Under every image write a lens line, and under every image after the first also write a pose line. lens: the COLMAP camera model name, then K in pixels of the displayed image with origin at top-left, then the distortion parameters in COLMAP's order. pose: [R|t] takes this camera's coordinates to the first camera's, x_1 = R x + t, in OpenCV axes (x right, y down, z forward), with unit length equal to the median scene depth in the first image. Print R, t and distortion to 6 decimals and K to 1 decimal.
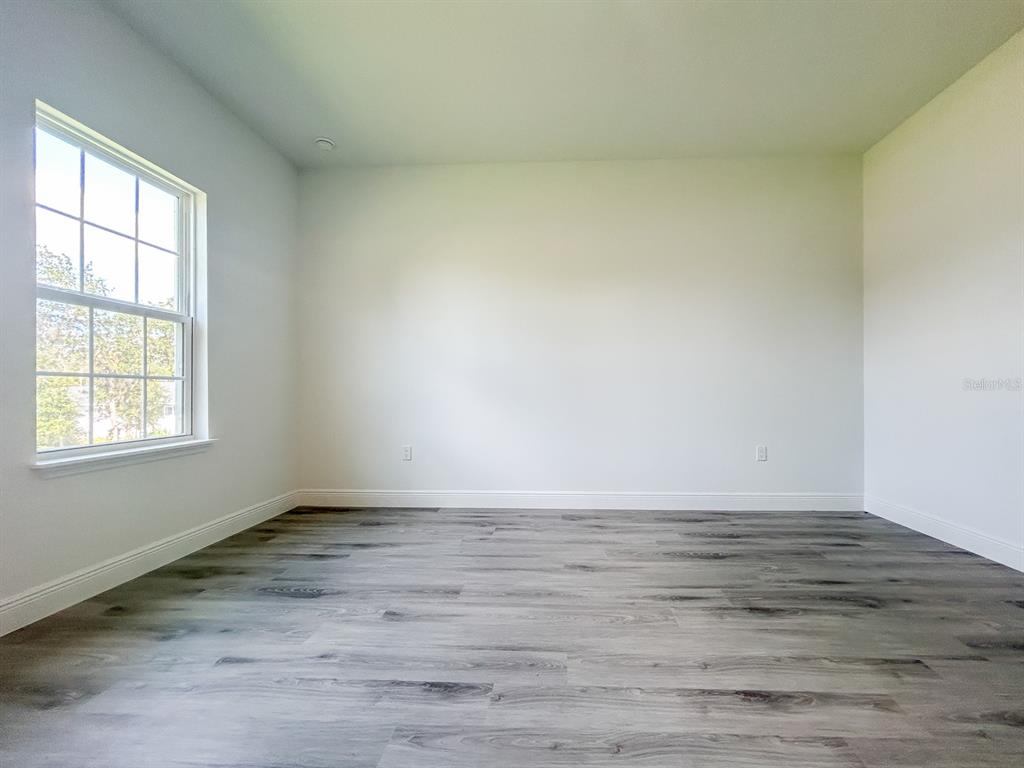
lens RADIAL K [[423.2, 0, 536.4], [0, 423.2, 393.8], [0, 0, 1]] dist [-0.004435, 0.002273]
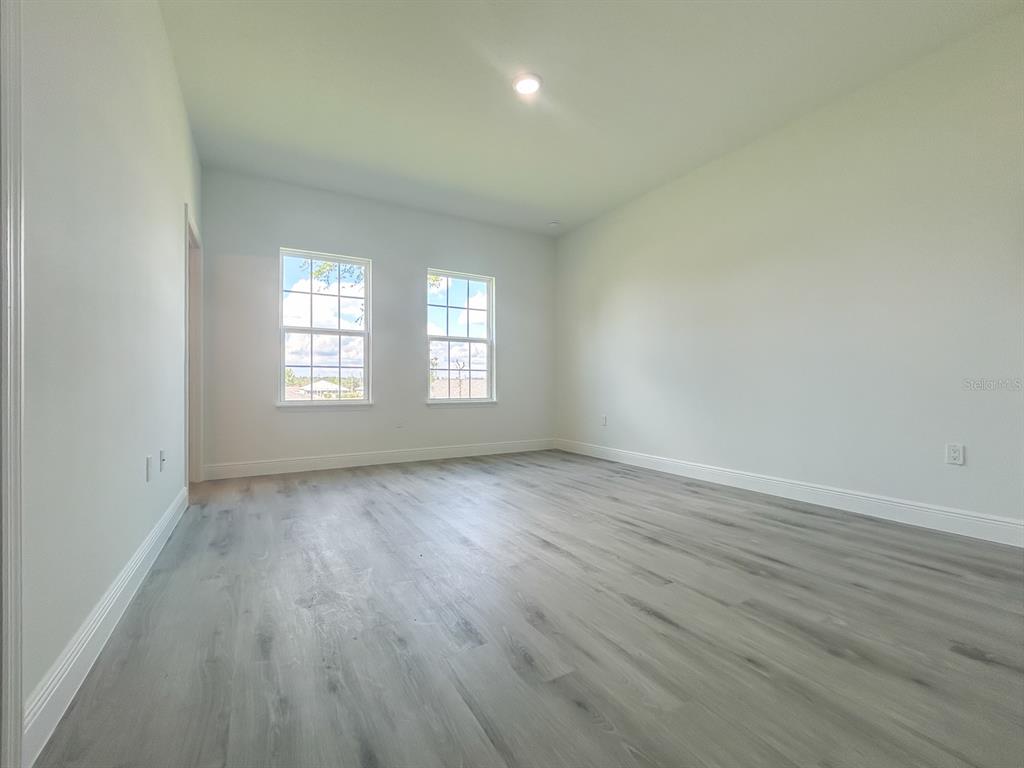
lens RADIAL K [[423.2, 0, 503.7], [0, 423.2, 378.7], [0, 0, 1]] dist [-0.004435, 0.002273]
pose [[0.536567, -0.012337, -0.843767, 1.129687], [-0.007317, 0.999788, -0.019271, 0.053857], [0.843826, 0.016514, 0.536363, -0.040671]]
